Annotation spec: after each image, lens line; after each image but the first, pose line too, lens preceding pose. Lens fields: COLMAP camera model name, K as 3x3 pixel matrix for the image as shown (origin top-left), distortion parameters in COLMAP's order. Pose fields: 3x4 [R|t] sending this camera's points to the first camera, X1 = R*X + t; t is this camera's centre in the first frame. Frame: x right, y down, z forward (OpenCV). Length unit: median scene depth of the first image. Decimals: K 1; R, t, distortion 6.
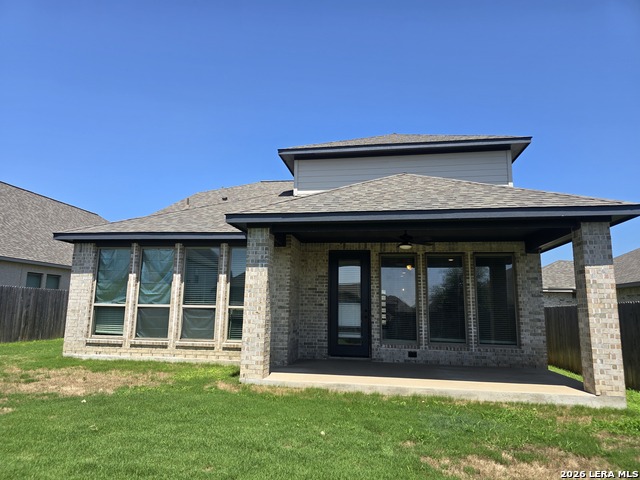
lens RADIAL K [[426.7, 0, 319.3], [0, 426.7, 237.3], [0, 0, 1]] dist [0.064119, -0.063773]
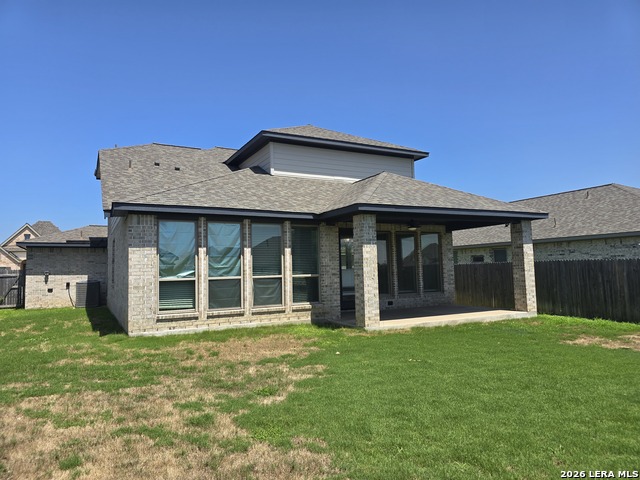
lens RADIAL K [[426.7, 0, 318.2], [0, 426.7, 239.0], [0, 0, 1]] dist [0.064119, -0.063773]
pose [[0.796011, 0.005959, 0.605253, -0.845865], [-0.061092, 0.995636, 0.070544, -0.023349], [-0.602192, -0.093130, 0.792901, 0.045356]]
